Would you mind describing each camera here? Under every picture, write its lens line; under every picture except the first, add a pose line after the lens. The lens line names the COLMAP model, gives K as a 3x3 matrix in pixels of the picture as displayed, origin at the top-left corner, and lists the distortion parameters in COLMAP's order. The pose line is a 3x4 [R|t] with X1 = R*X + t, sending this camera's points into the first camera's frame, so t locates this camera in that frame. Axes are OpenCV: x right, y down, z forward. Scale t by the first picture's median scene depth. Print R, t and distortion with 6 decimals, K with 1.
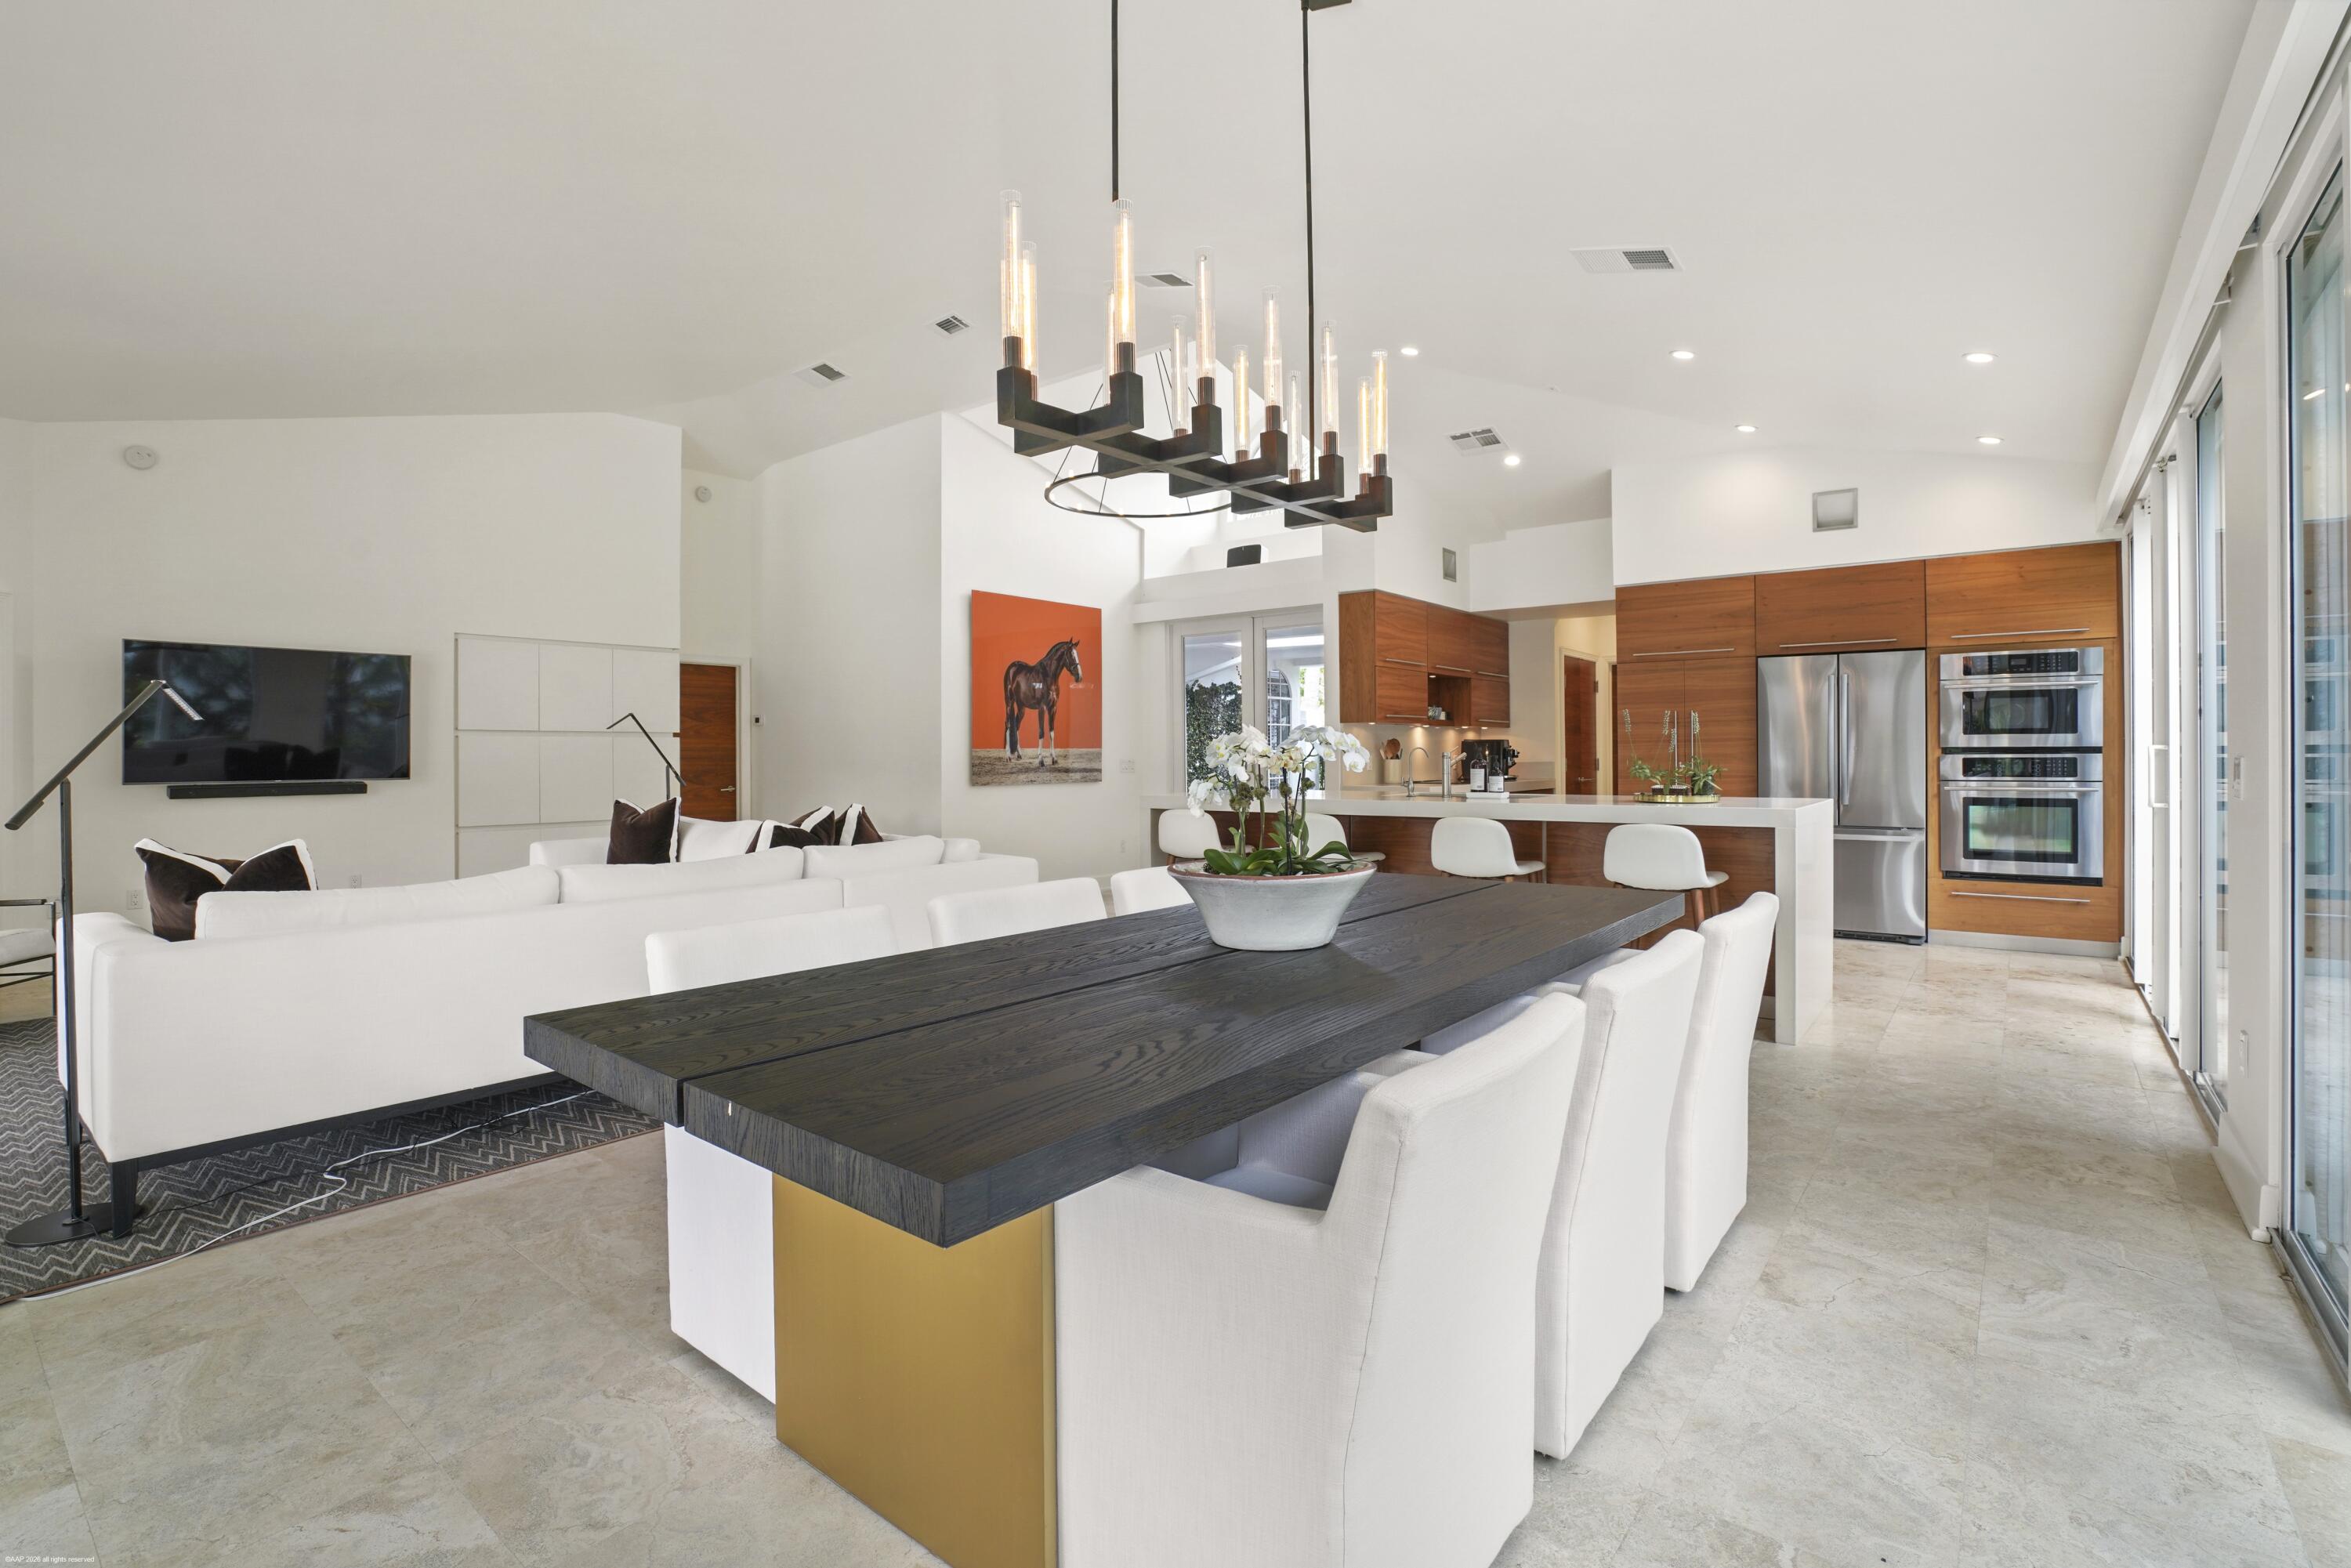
lens RADIAL K [[1109.8, 0, 1143.2], [0, 1109.8, 748.7], [0, 0, 1]] dist [-0.027599, 0.002929]
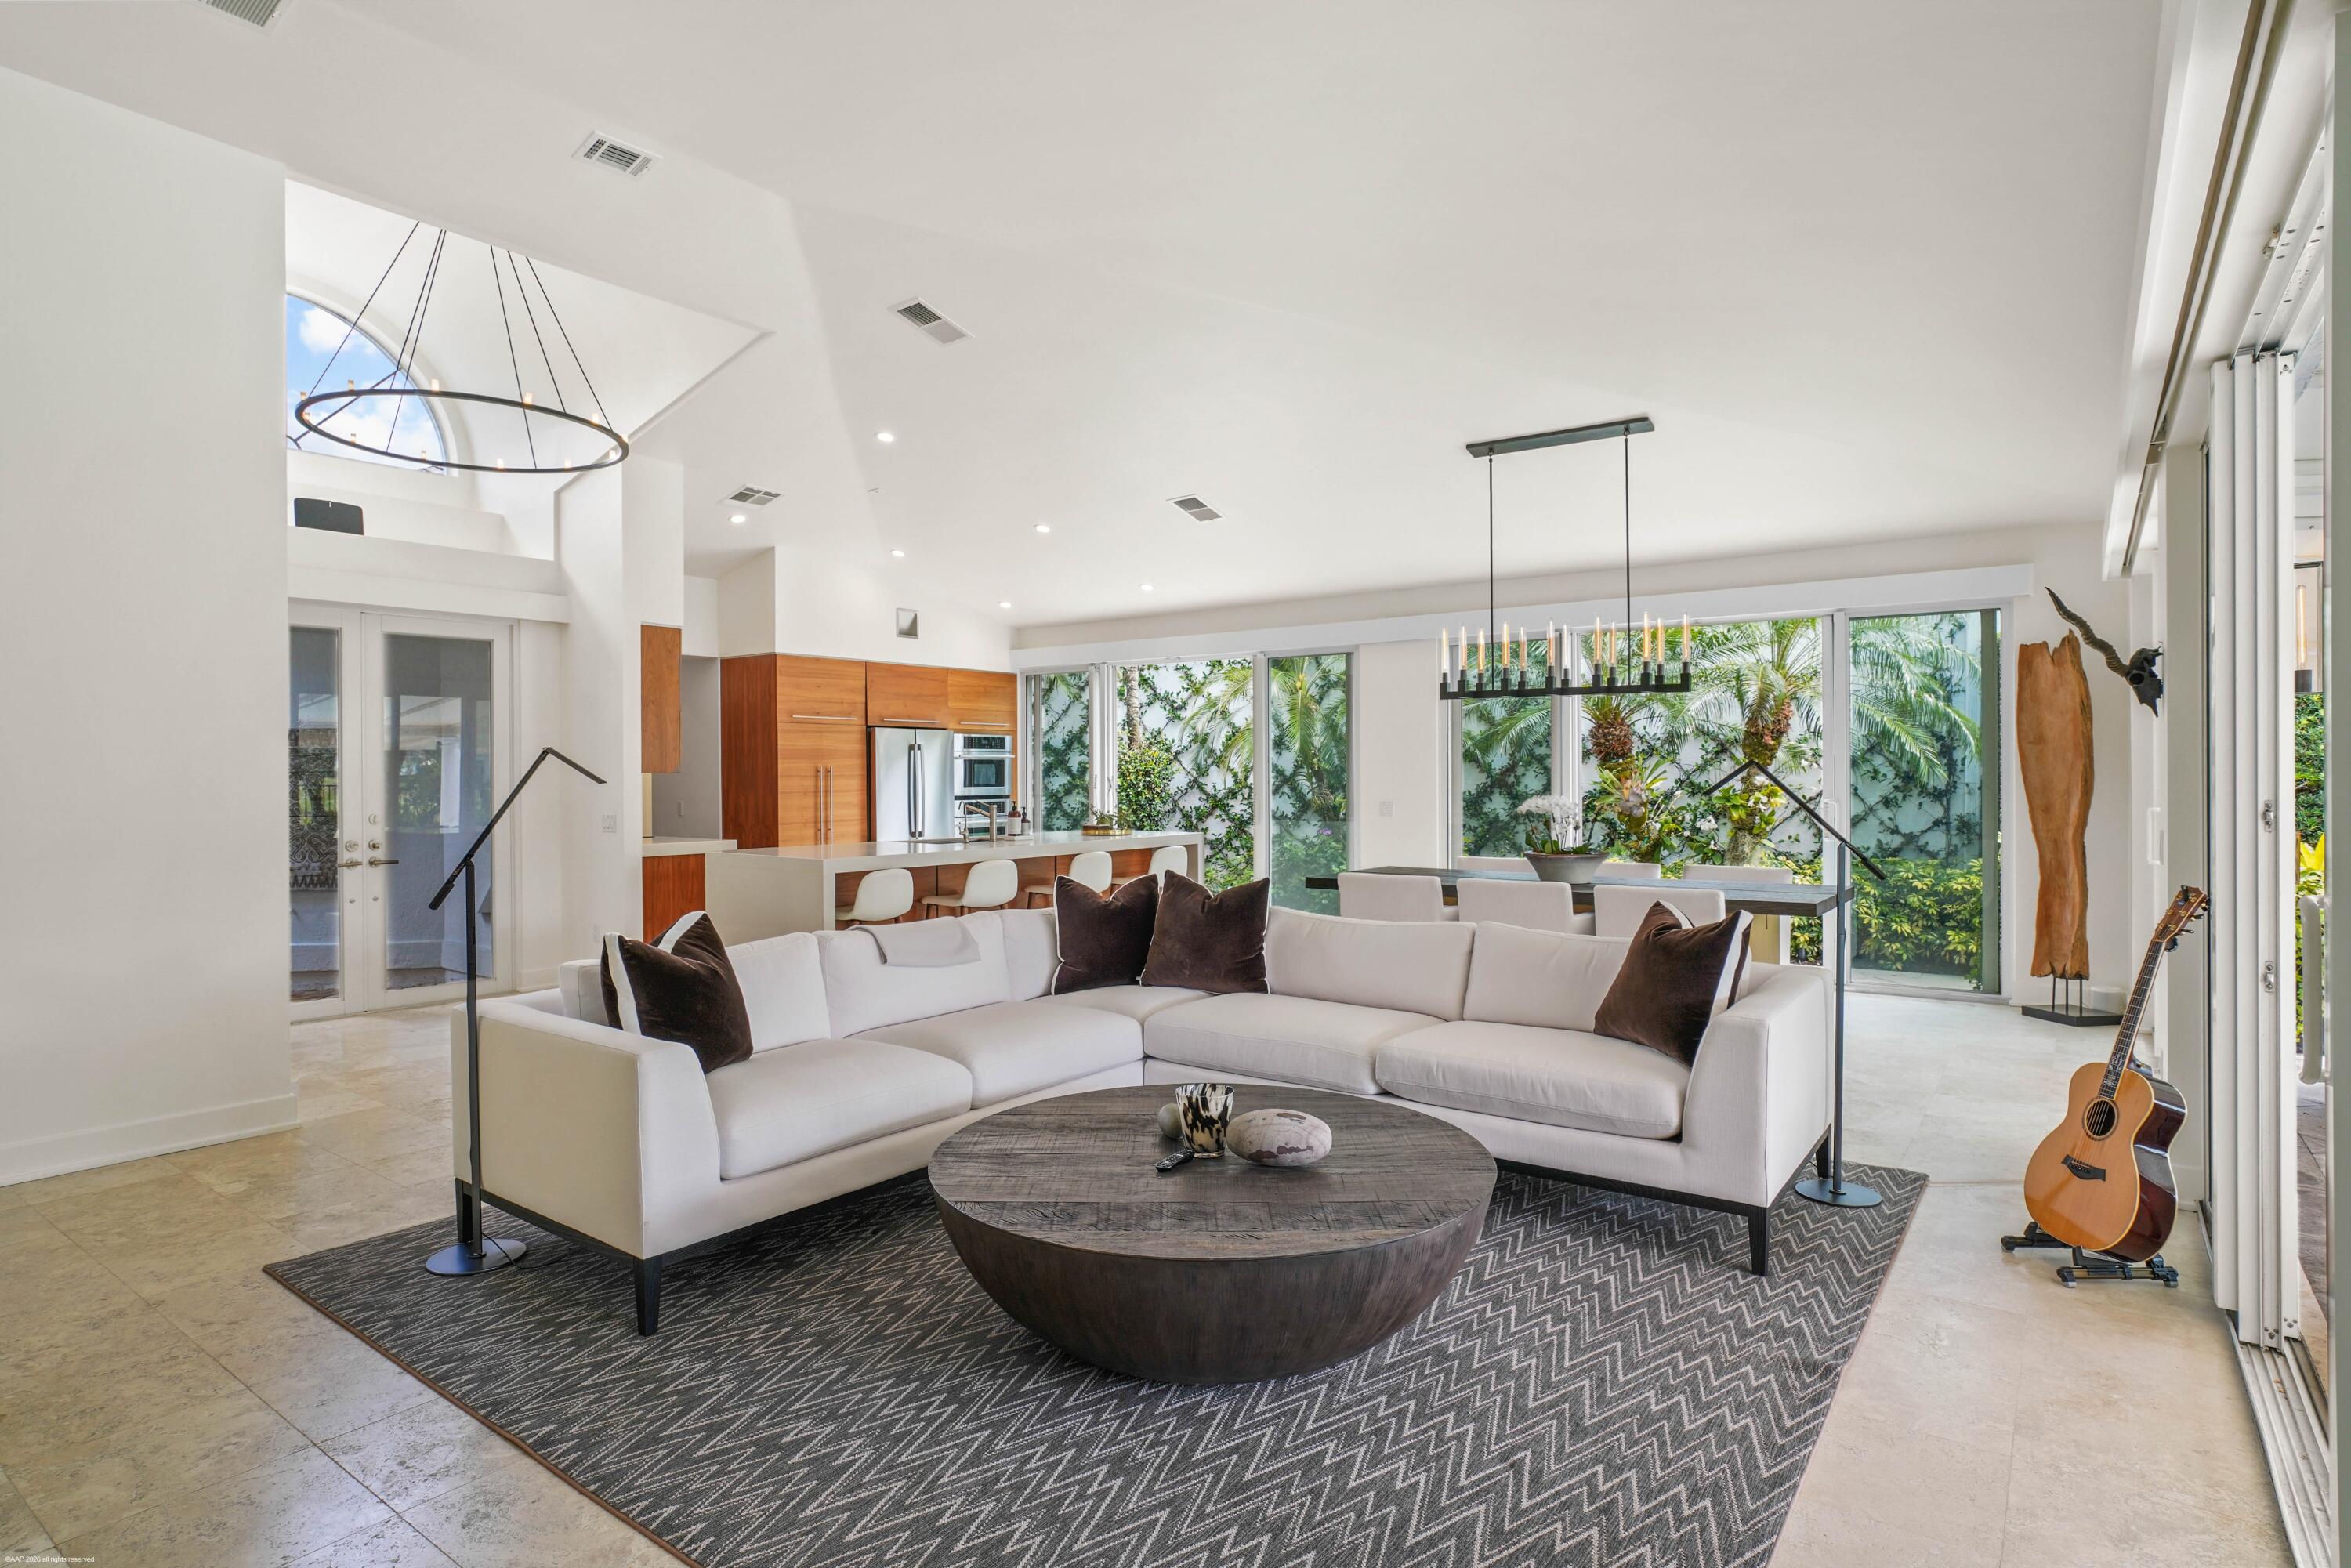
lens RADIAL K [[1266.0, 0, 1155.6], [0, 1266.0, 798.5], [0, 0, 1]] dist [-0.012537, 0.004376]
pose [[-0.050133, -0.013523, 0.998651, -0.905297], [-0.000298, 0.999908, 0.013525, -0.018139], [-0.998743, 0.000380, -0.050132, 0.704954]]
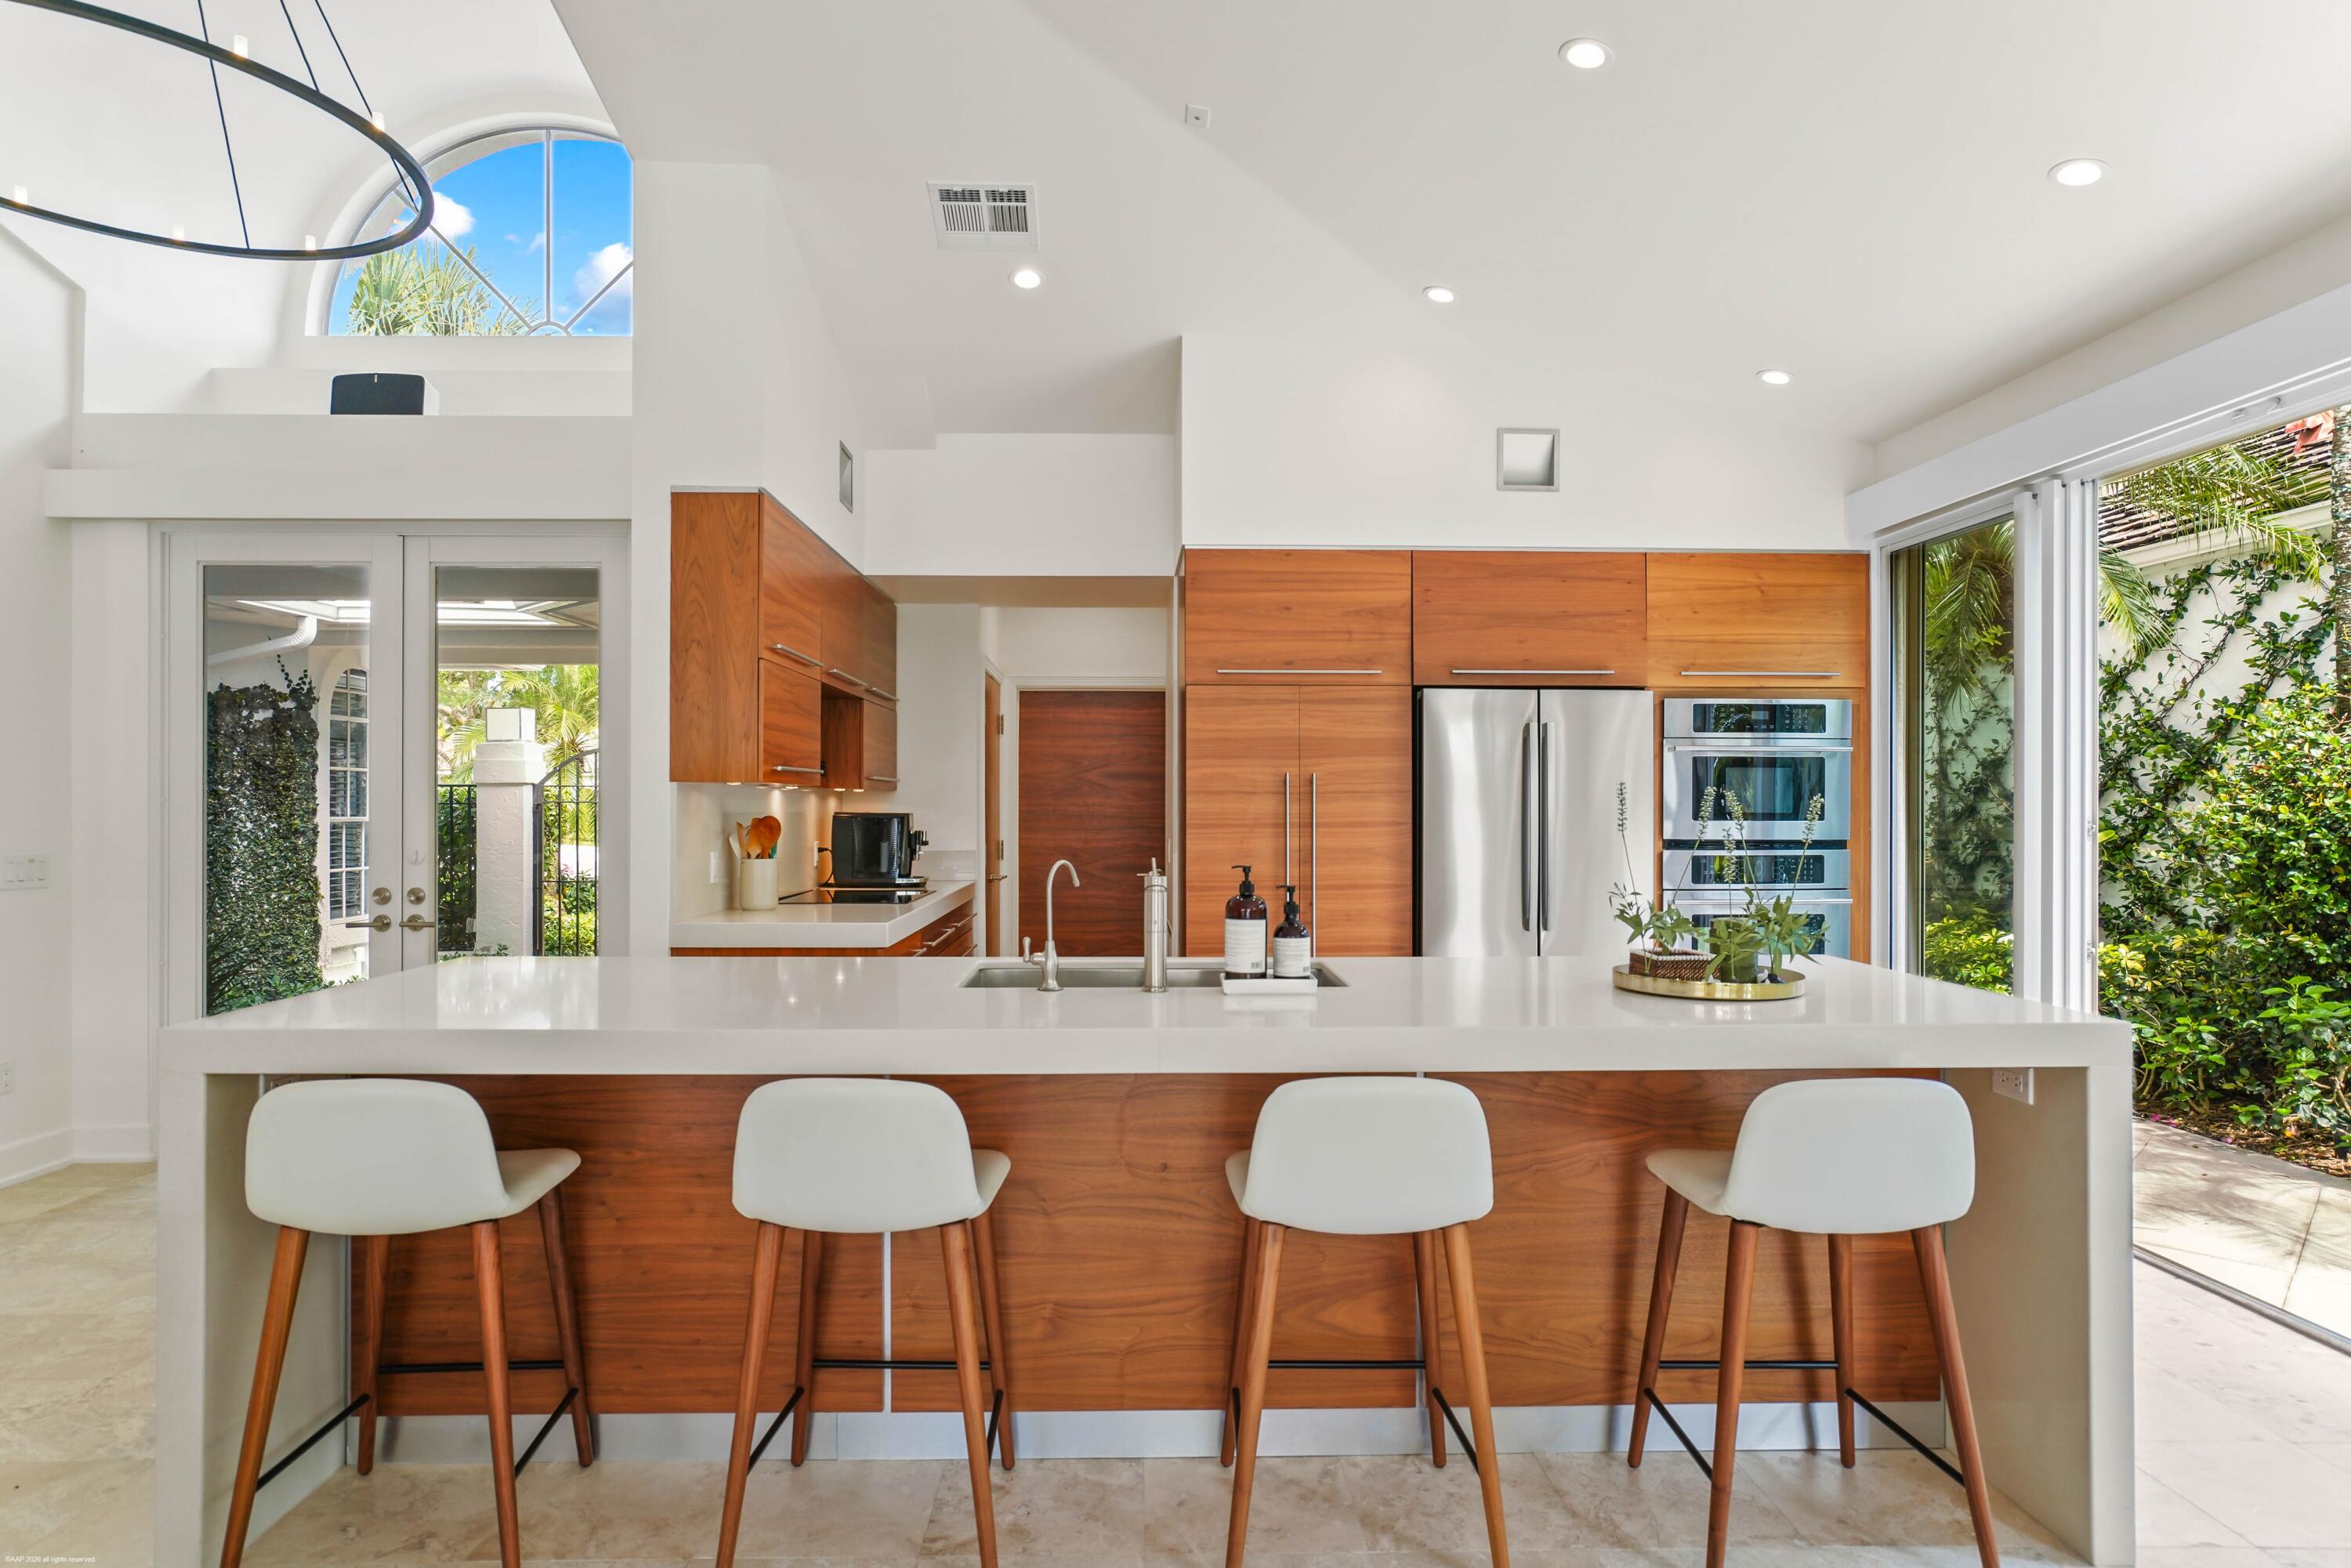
lens RADIAL K [[1365.2, 0, 1183.0], [0, 1365.2, 794.0], [0, 0, 1]] dist [-0.022101, 0.020834]
pose [[0.749087, 0.010848, 0.662383, -0.032619], [-0.008084, 0.999941, -0.007235, -0.017560], [-0.662423, 0.000065, 0.749130, 0.499565]]
